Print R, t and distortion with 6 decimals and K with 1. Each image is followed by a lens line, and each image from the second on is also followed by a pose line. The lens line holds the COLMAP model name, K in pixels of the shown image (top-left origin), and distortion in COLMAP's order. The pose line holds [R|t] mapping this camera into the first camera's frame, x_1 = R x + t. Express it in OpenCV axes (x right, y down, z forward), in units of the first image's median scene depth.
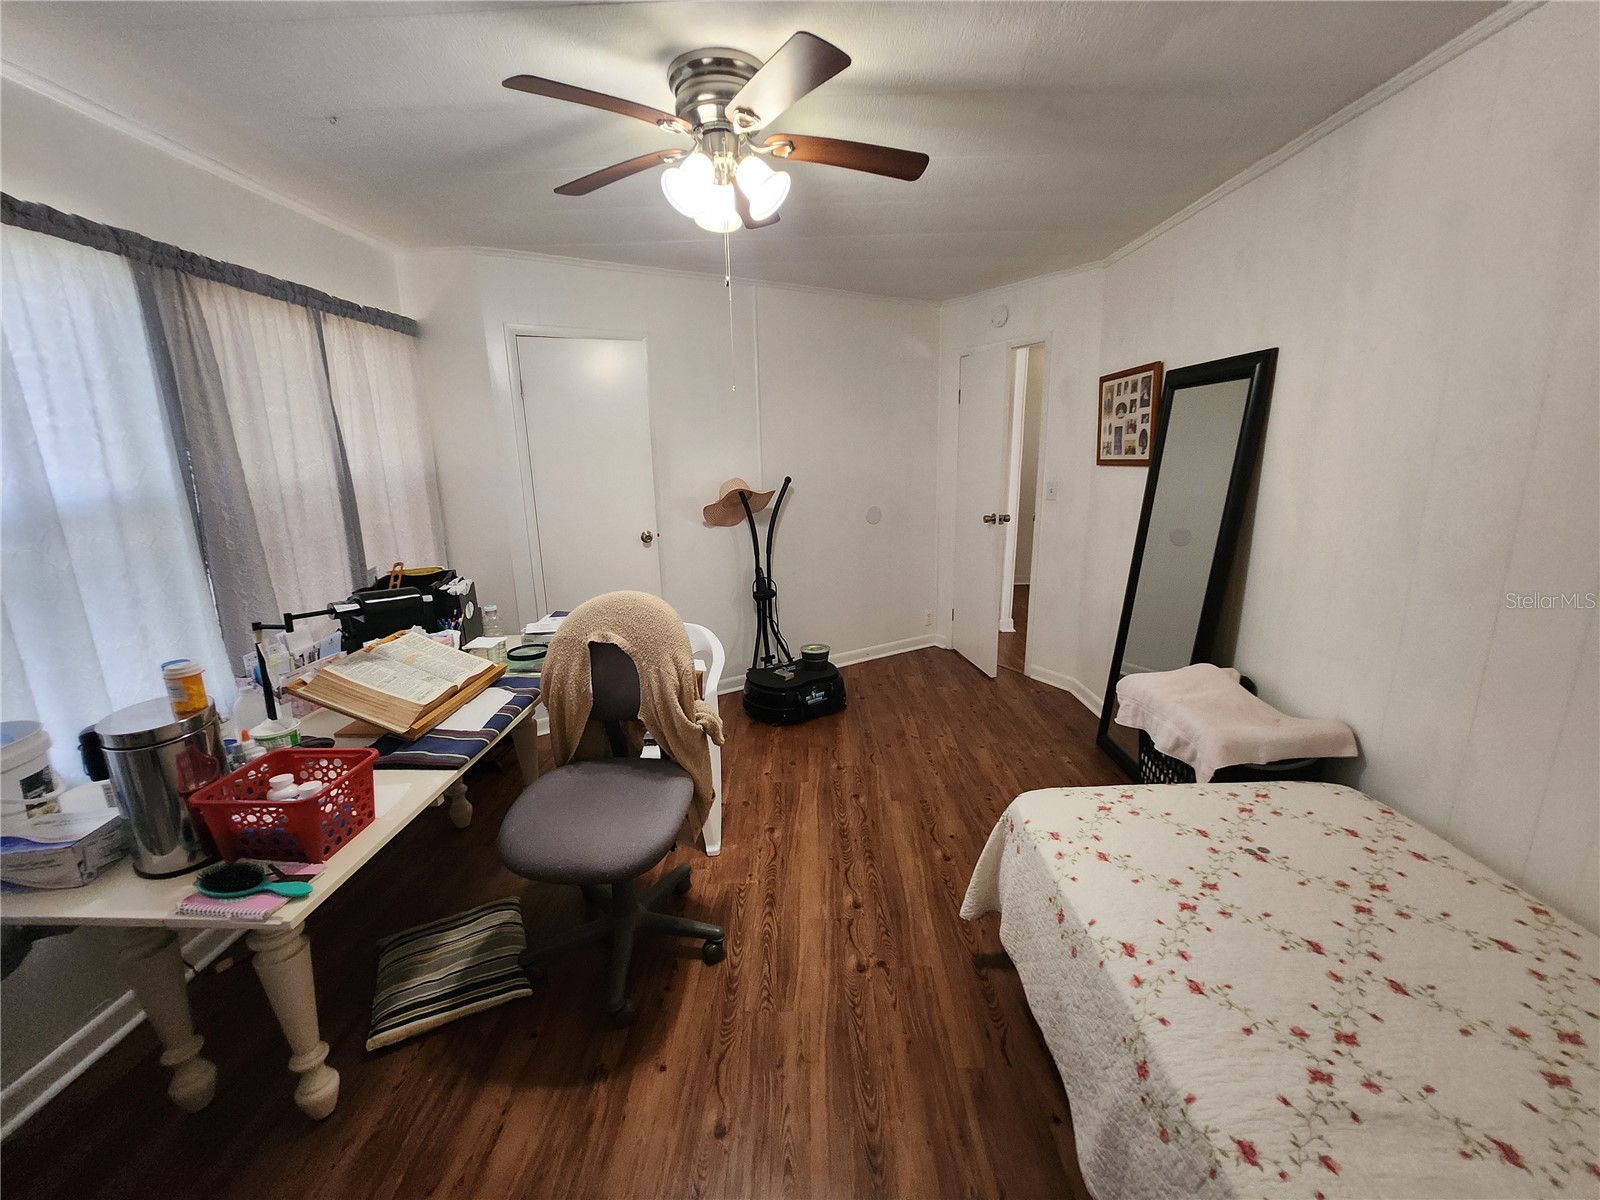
lens RADIAL K [[636.7, 0, 797.2], [0, 636.7, 598.2], [0, 0, 1]] dist [-0.014938, -0.000403]
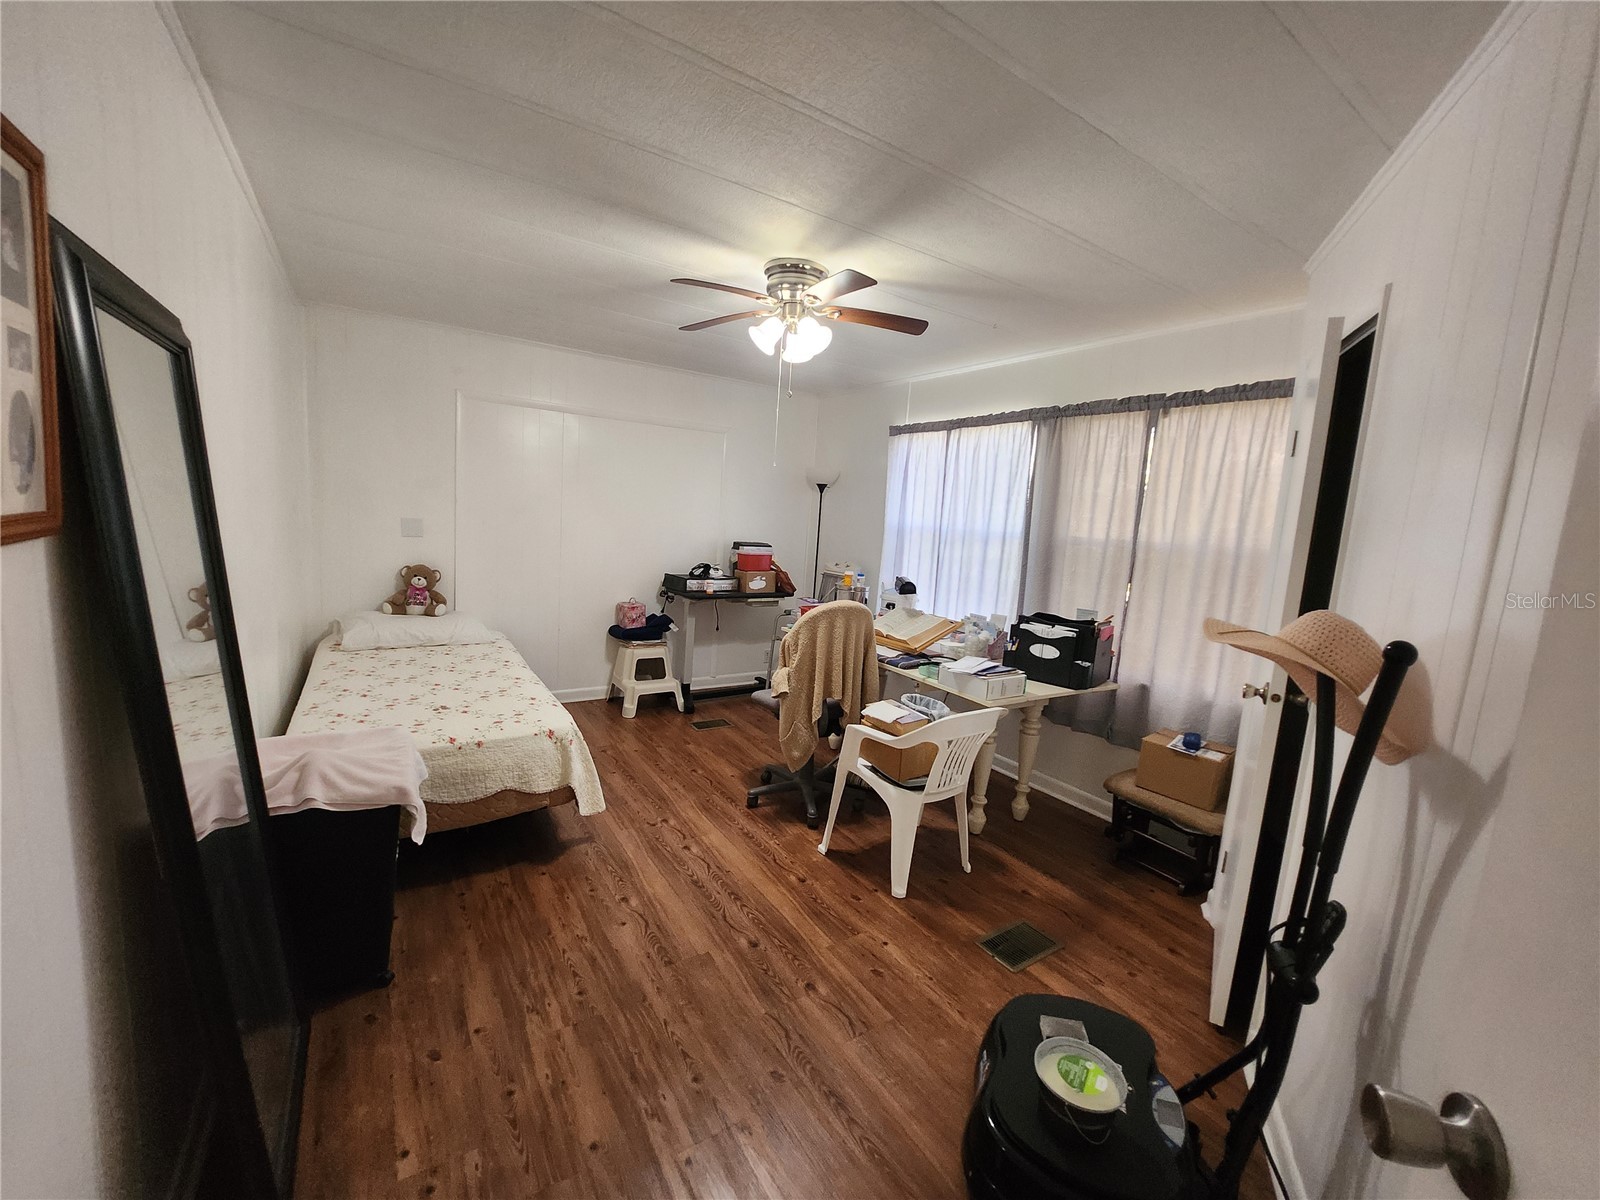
lens RADIAL K [[636.7, 0, 797.2], [0, 636.7, 598.2], [0, 0, 1]] dist [-0.014938, -0.000403]
pose [[-0.827795, 0.043988, -0.559304, 0.620892], [-0.174192, 0.927500, 0.330757, -0.462703], [0.533304, 0.371225, -0.760118, 1.957647]]
